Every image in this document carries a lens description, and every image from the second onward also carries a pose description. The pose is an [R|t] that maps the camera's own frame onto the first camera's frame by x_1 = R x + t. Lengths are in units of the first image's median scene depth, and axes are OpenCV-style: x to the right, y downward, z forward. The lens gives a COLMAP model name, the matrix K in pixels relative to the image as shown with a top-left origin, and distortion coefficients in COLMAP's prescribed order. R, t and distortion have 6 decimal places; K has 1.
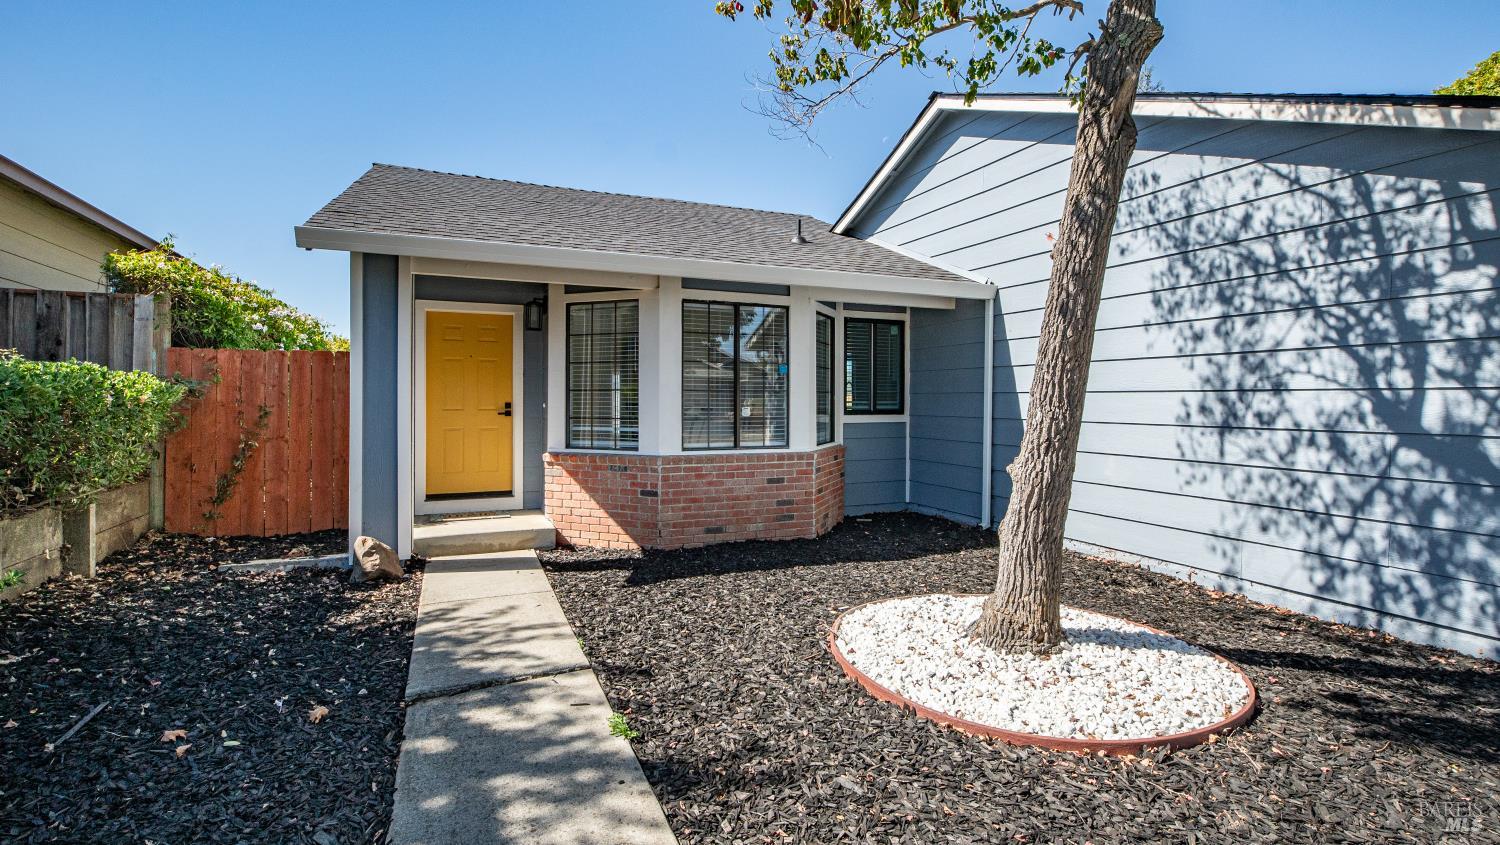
lens RADIAL K [[682.4, 0, 744.7], [0, 682.4, 402.4], [0, 0, 1]] dist [-0.000118, -0.000961]
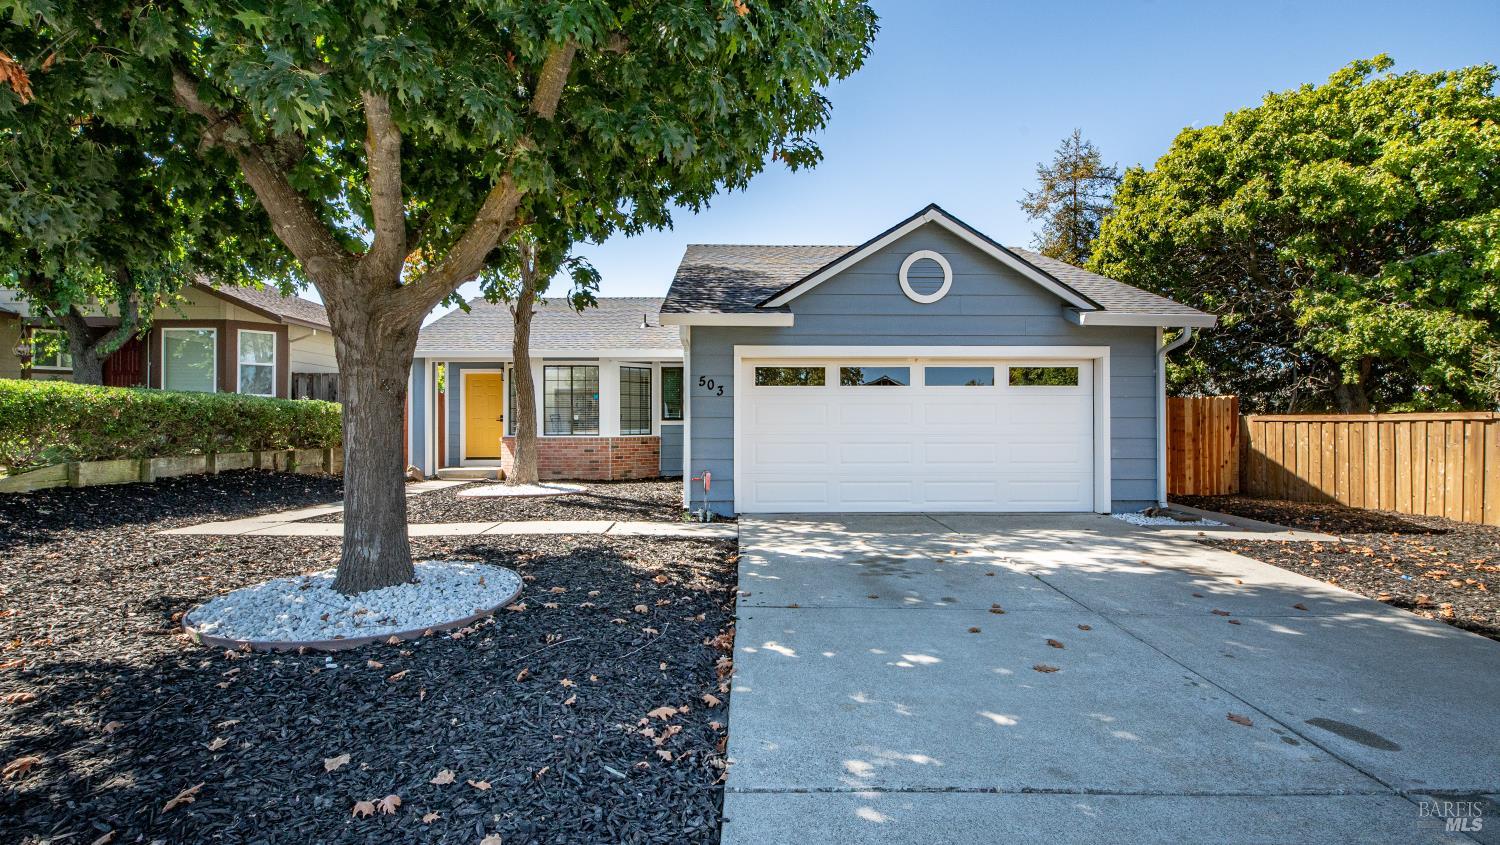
lens RADIAL K [[679.9, 0, 751.5], [0, 679.9, 415.6], [0, 0, 1]] dist [-0.001334, -0.000273]
pose [[0.927850, -0.010572, -0.372803, 1.499377], [0.003860, 0.999817, -0.018748, 0.058027], [0.372933, 0.015957, 0.927721, -0.856210]]
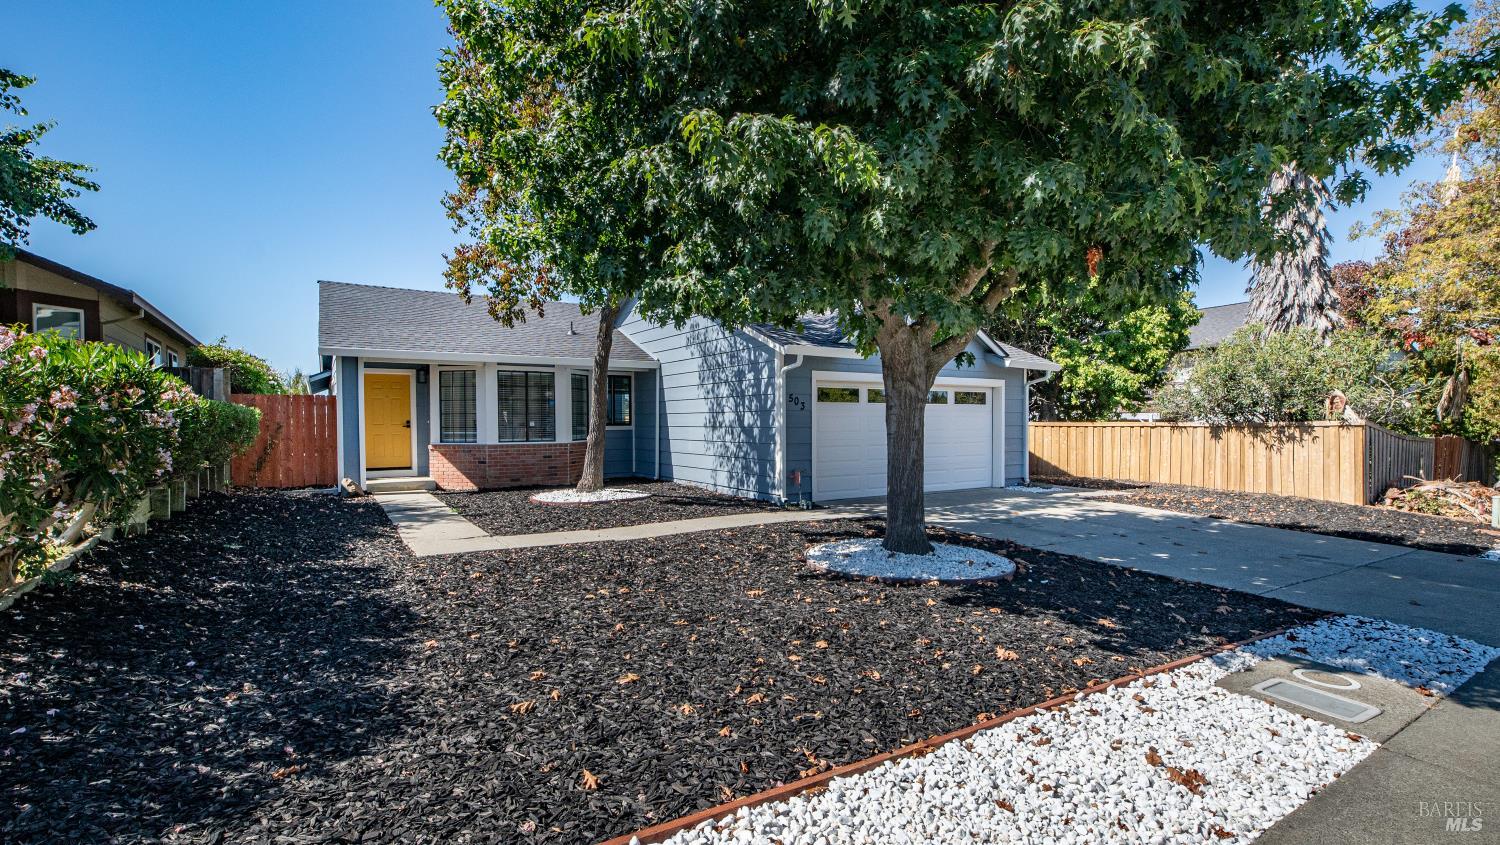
lens RADIAL K [[682.0, 0, 754.9], [0, 682.0, 440.1], [0, 0, 1]] dist [0.001893, -0.000277]
pose [[0.986797, -0.011618, 0.161548, 0.395744], [0.007622, 0.999650, 0.025335, 0.018707], [-0.161785, -0.023769, 0.986540, -1.367734]]
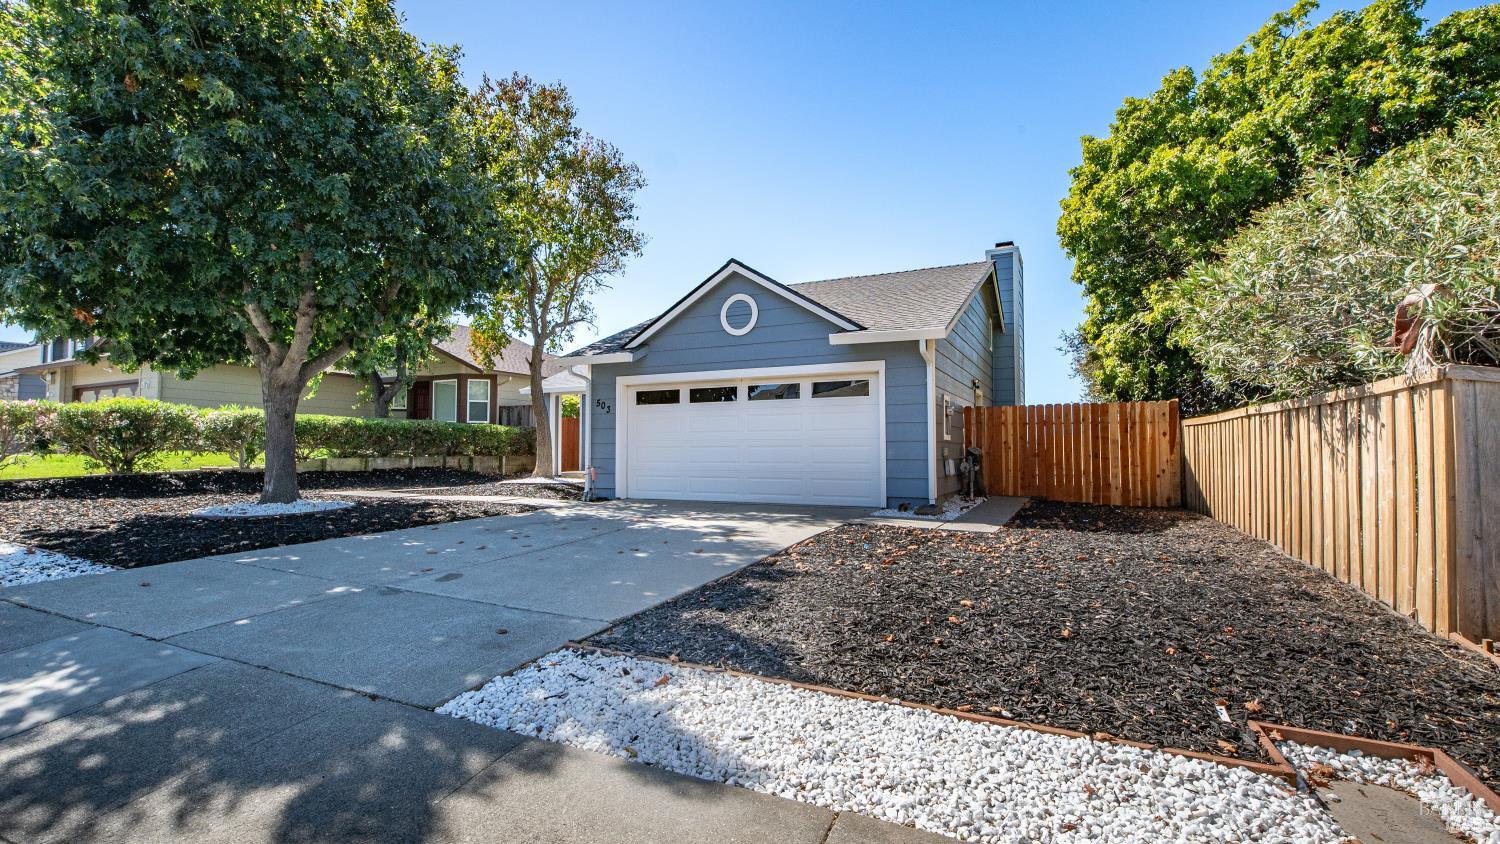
lens RADIAL K [[682.4, 0, 744.7], [0, 682.4, 401.9], [0, 0, 1]] dist [-0.000118, -0.000961]
pose [[0.640368, -0.060454, -0.765686, 2.816691], [0.002910, 0.997081, -0.076290, 0.116524], [0.768063, 0.046625, 0.638675, -0.504793]]
